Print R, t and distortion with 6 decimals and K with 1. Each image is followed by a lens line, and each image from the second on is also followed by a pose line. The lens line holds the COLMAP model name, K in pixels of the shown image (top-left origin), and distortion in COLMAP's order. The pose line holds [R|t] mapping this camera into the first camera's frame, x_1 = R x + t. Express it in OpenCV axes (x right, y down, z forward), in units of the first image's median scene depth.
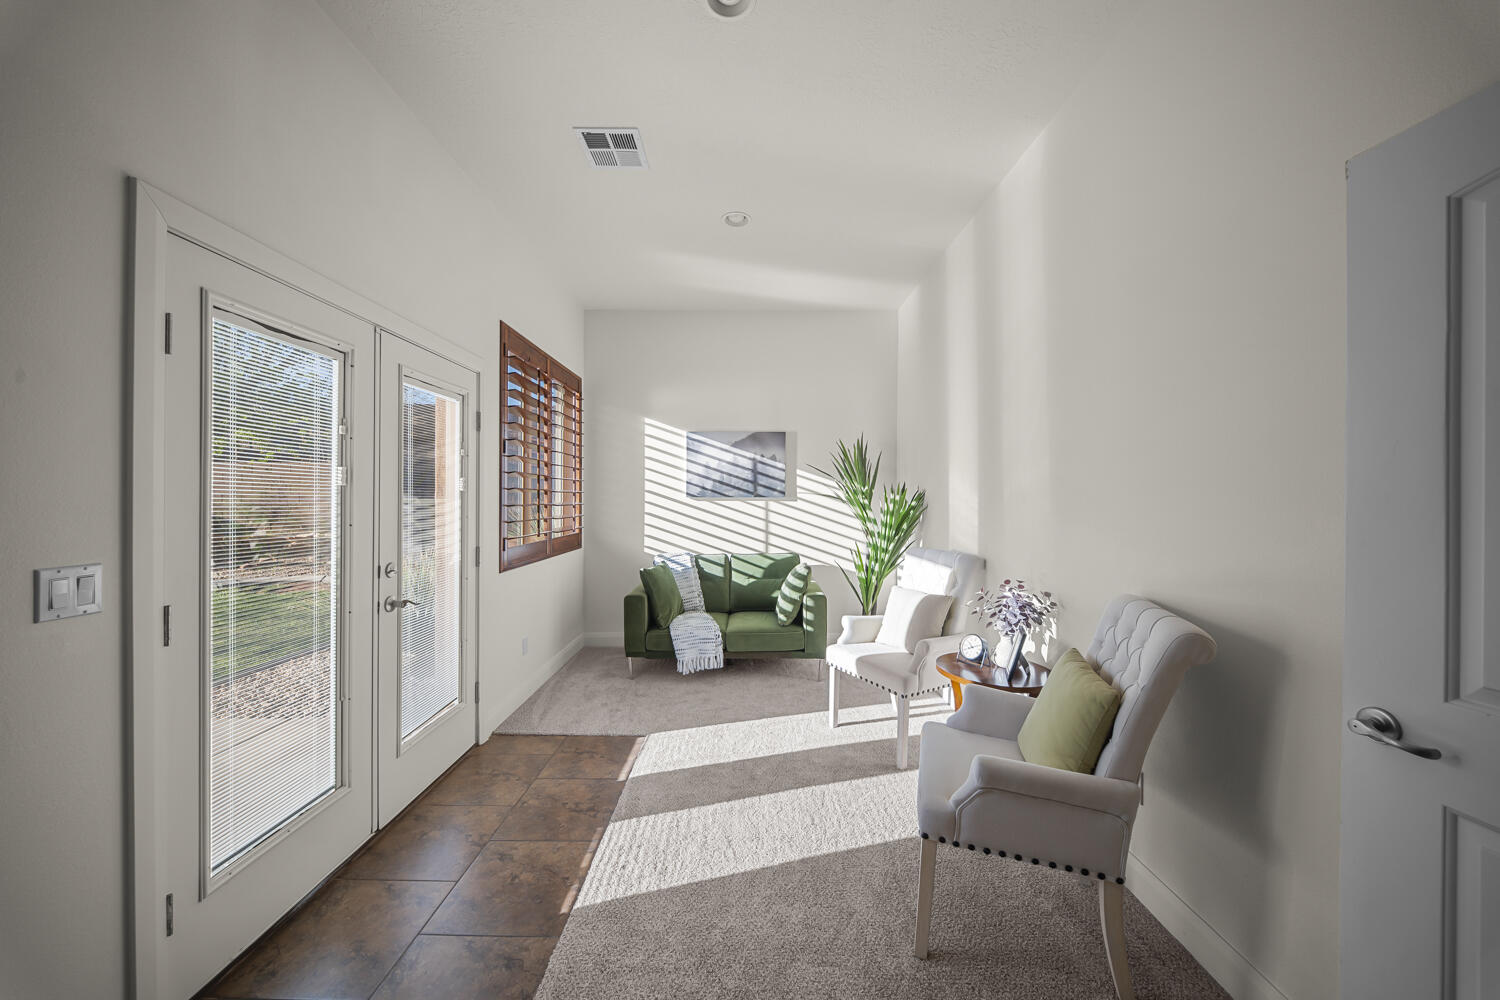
lens RADIAL K [[518.9, 0, 744.8], [0, 518.9, 497.9], [0, 0, 1]] dist [0.006846, -0.005902]
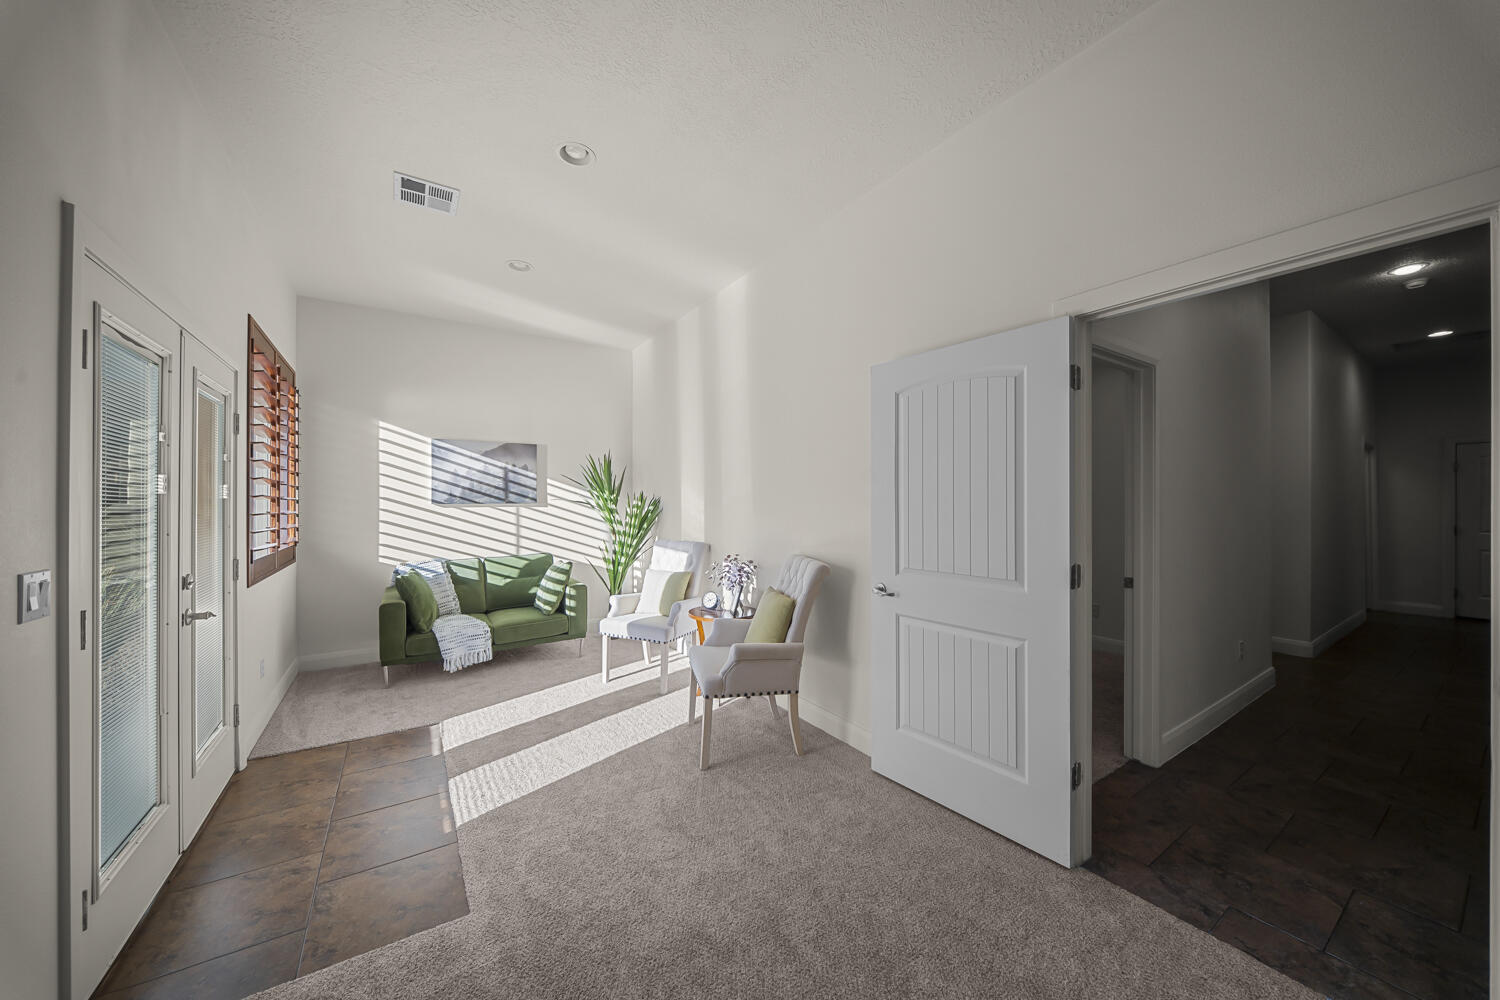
lens RADIAL K [[518.9, 0, 744.8], [0, 518.9, 497.9], [0, 0, 1]] dist [0.006846, -0.005902]
pose [[0.832985, -0.000629, 0.553295, -0.203771], [0.007084, 0.999930, -0.009528, 0.000435], [-0.553250, 0.011856, 0.832931, -0.210637]]
